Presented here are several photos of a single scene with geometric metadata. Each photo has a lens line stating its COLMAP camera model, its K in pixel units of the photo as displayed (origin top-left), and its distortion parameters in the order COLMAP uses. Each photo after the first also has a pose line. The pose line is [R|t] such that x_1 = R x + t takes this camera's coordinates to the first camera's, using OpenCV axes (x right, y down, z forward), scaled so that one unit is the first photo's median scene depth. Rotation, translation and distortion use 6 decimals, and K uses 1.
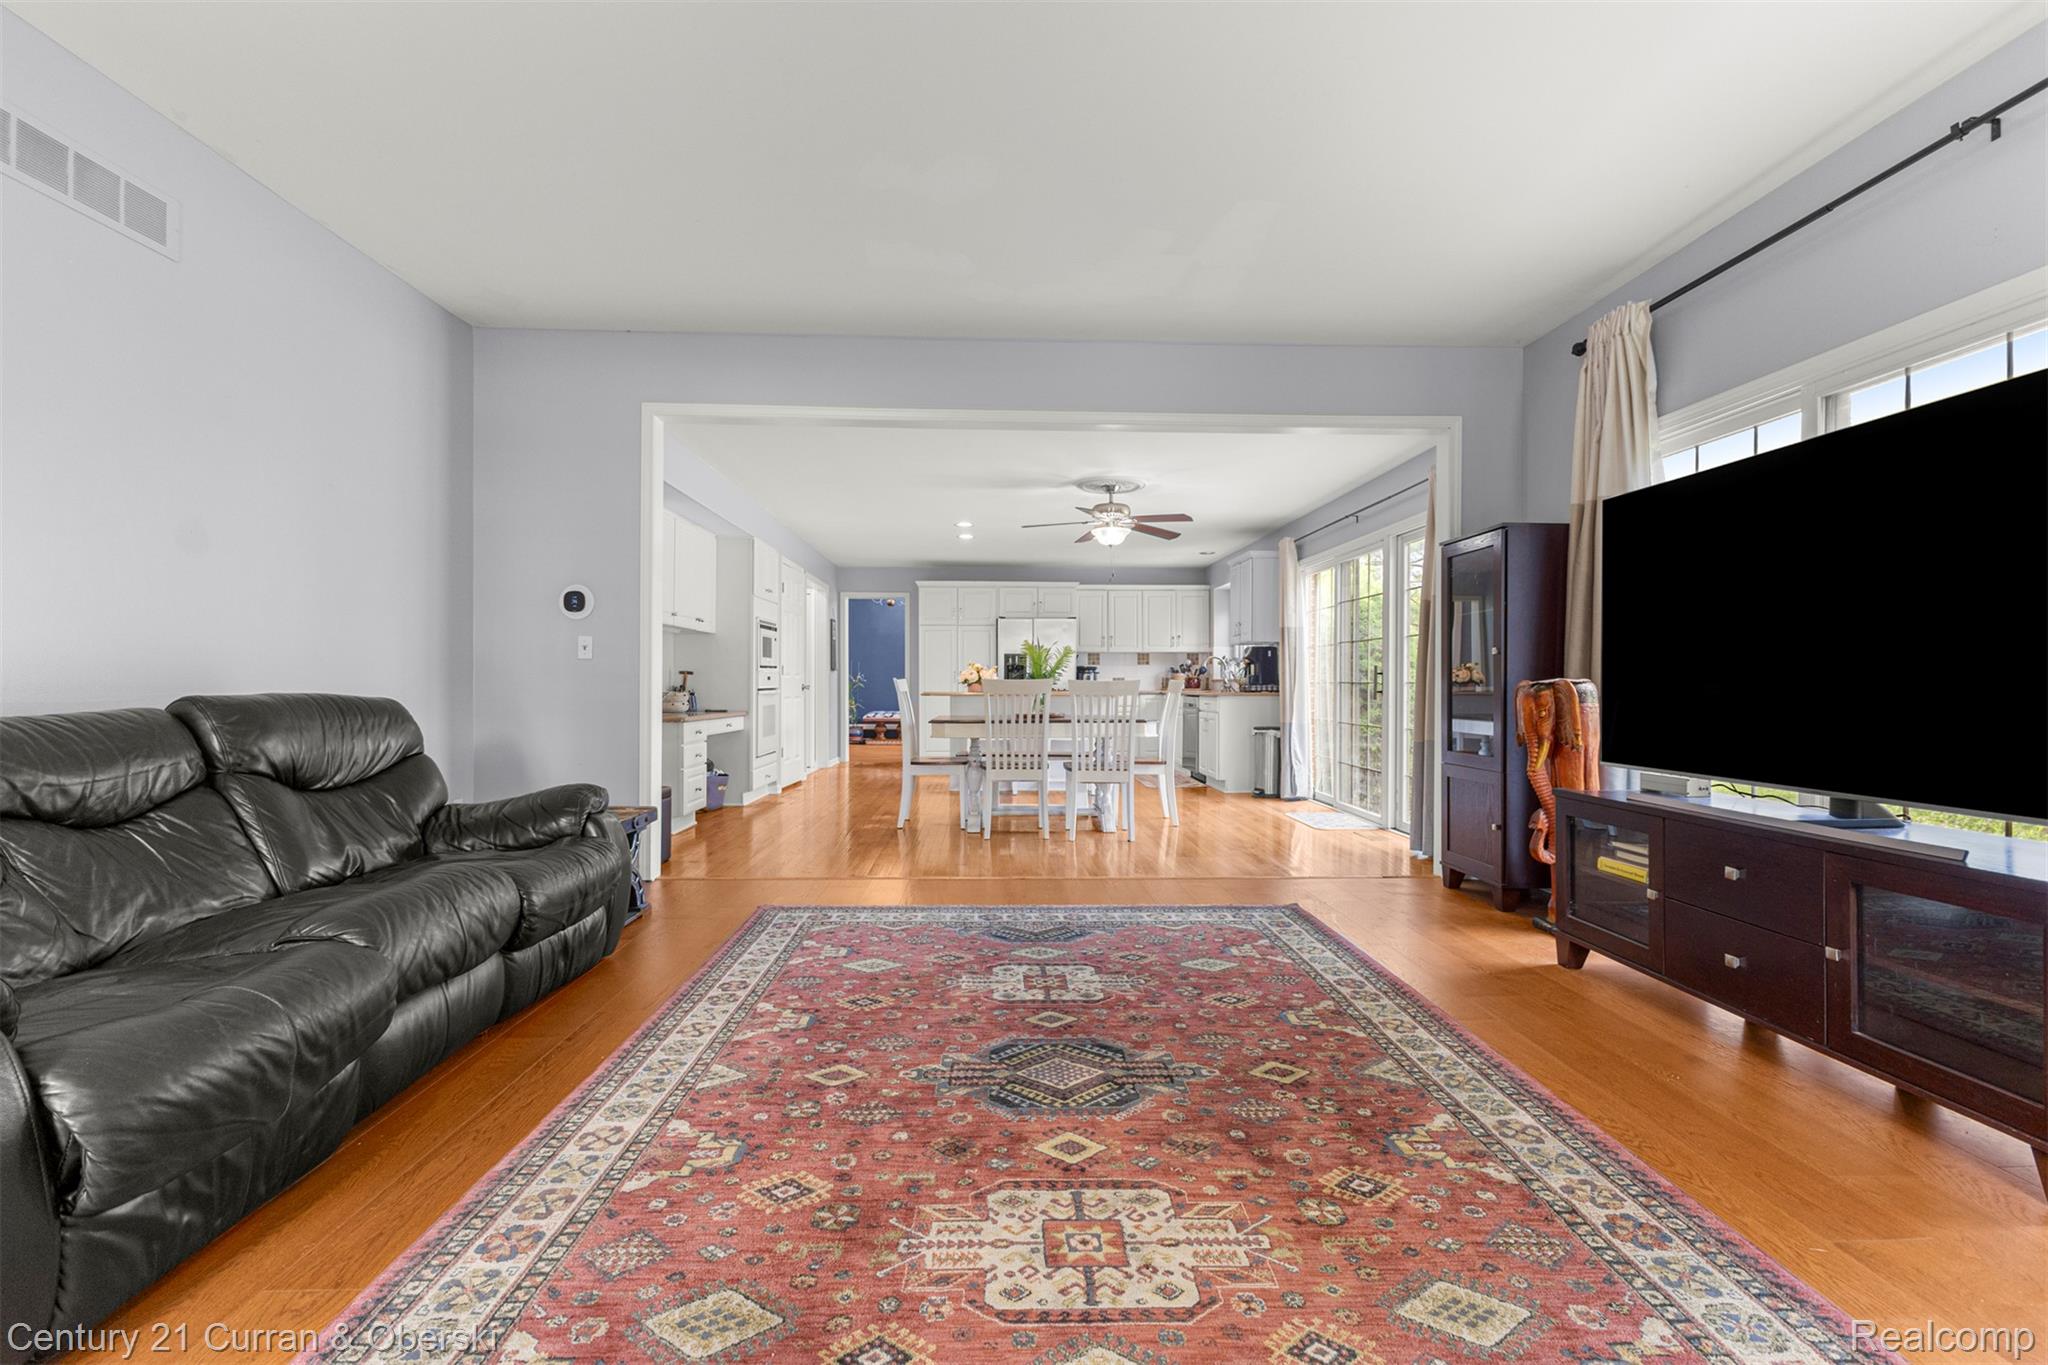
lens RADIAL K [[879.2, 0, 1020.4], [0, 879.2, 688.9], [0, 0, 1]] dist [0.007656, 0.000497]
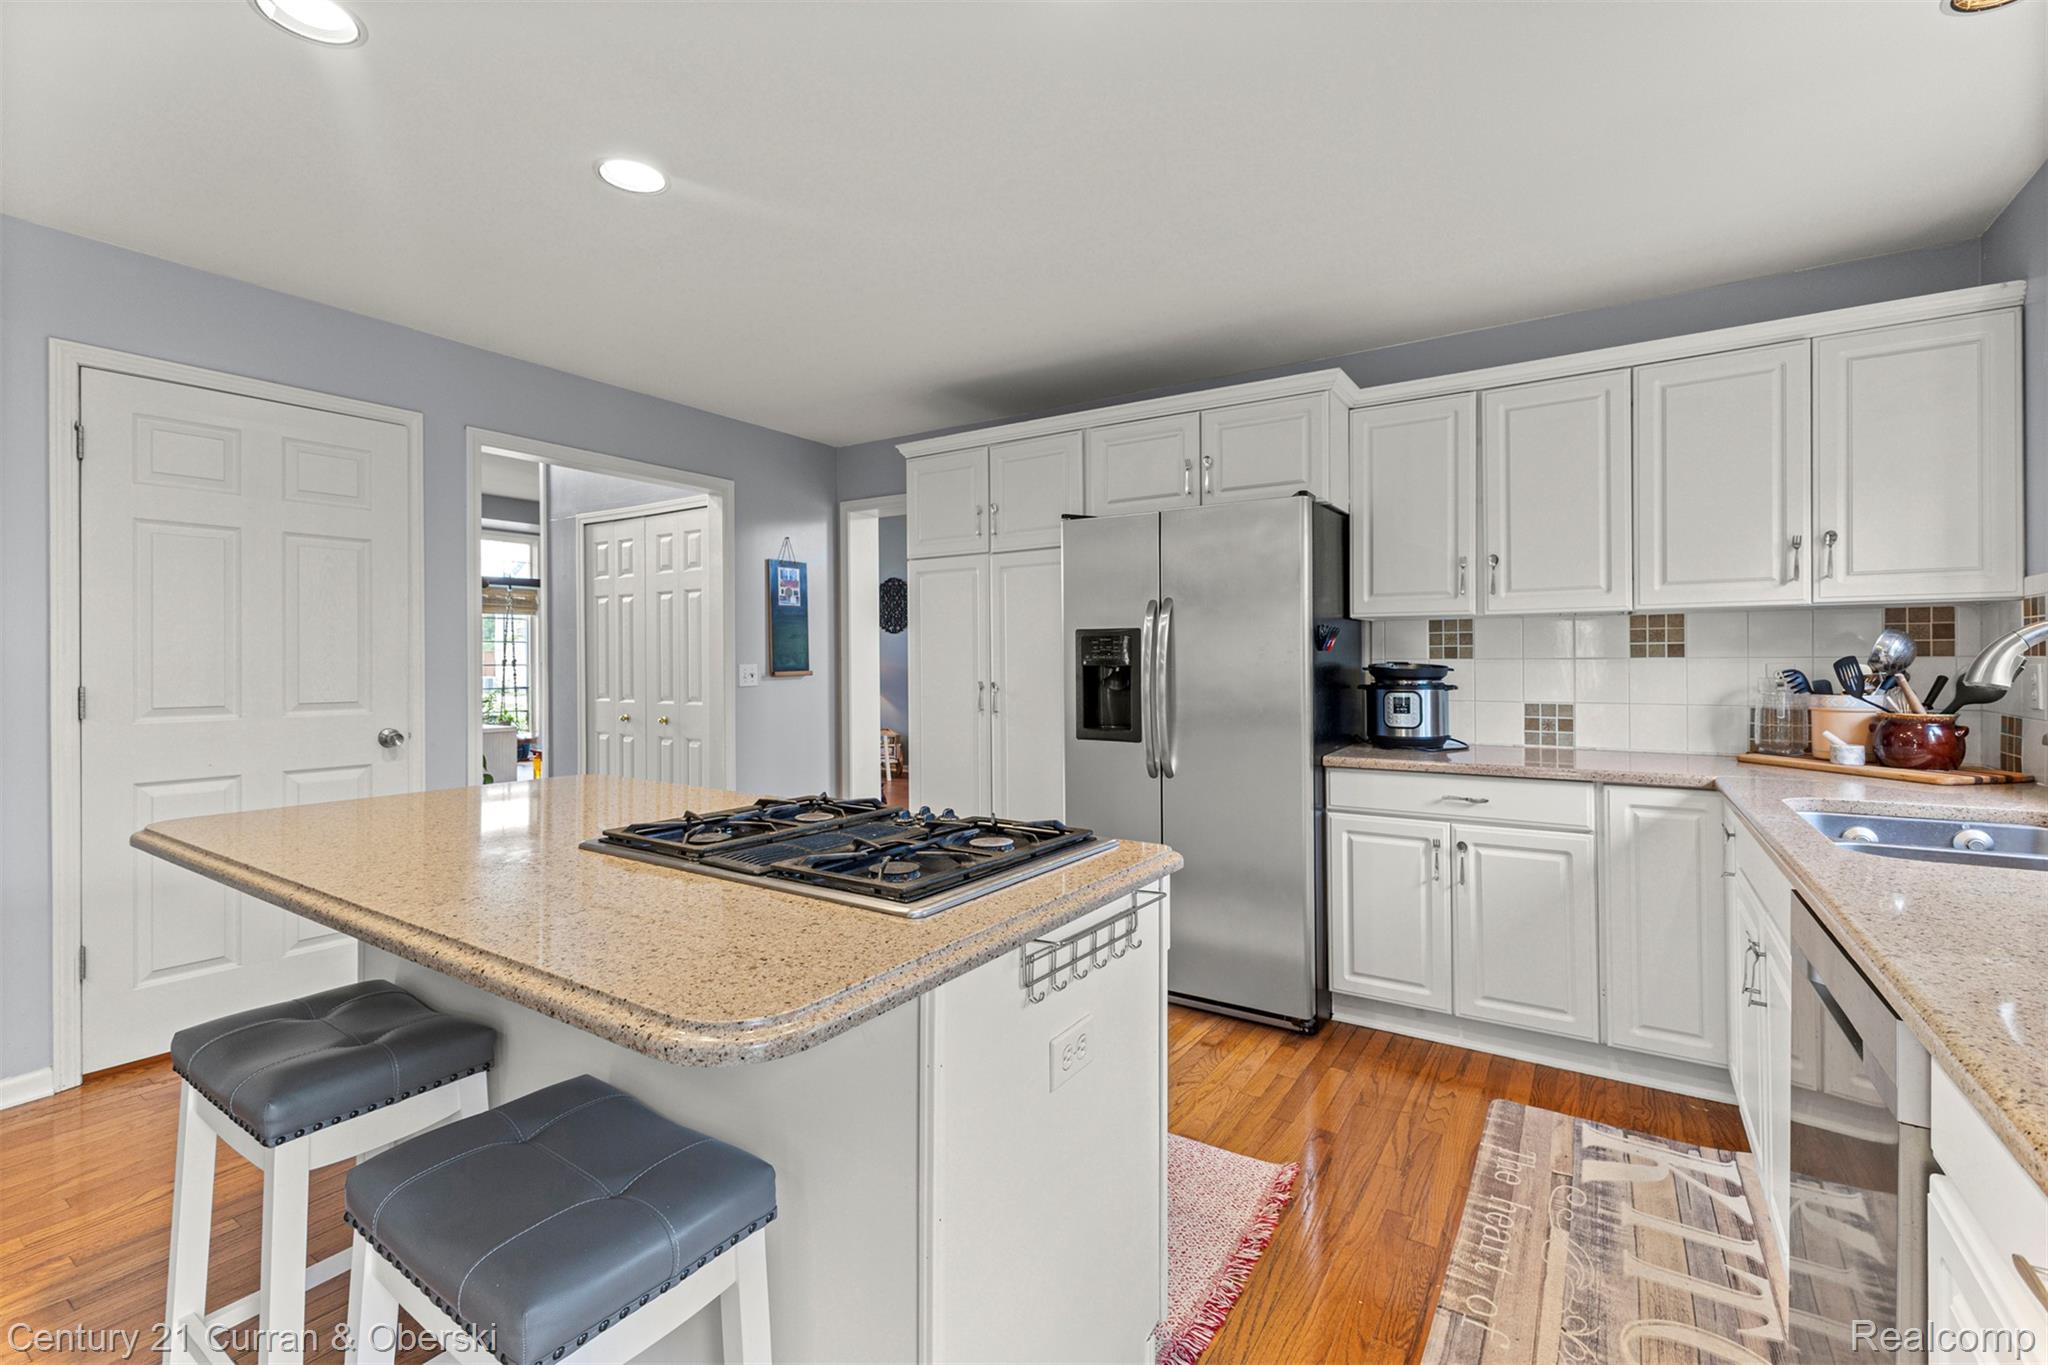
lens RADIAL K [[887.4, 0, 1024.3], [0, 887.4, 657.2], [0, 0, 1]] dist [0.009321, 0.000020]
pose [[0.820364, -0.004842, -0.571821, 0.508334], [0.000074, 0.999965, -0.008362, -0.093663], [0.571842, 0.006818, 0.820336, 2.478321]]
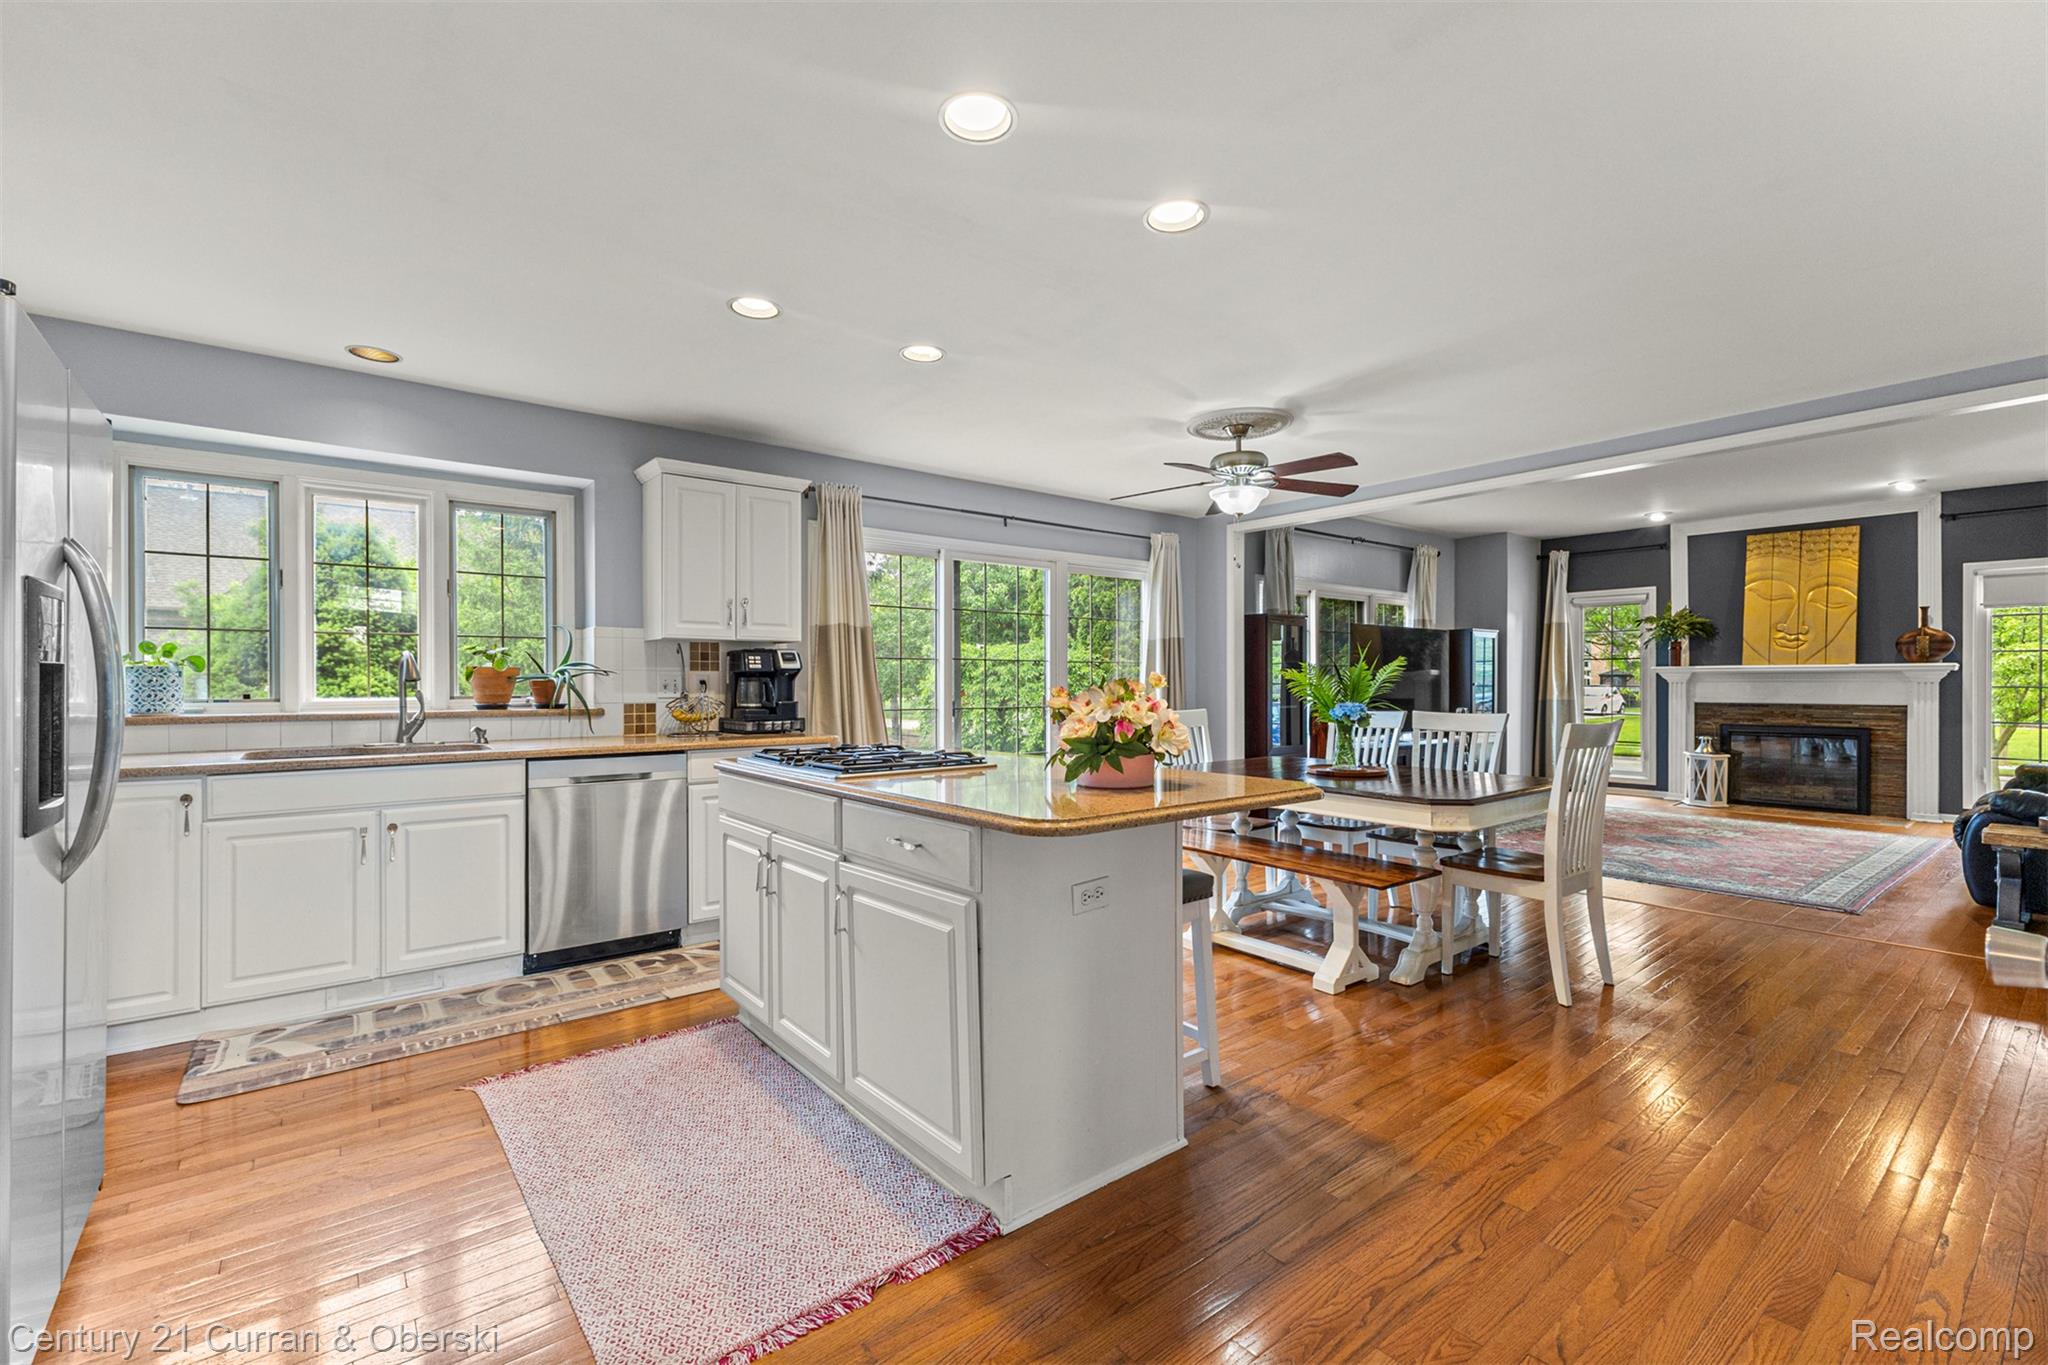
lens RADIAL K [[883.3, 0, 1018.2], [0, 883.3, 686.2], [0, 0, 1]] dist [0.011244, -0.004113]
pose [[-0.594058, -0.005857, 0.804401, -0.733969], [0.004579, 0.999933, 0.010662, -0.081872], [-0.804409, 0.010017, -0.593991, 3.274733]]
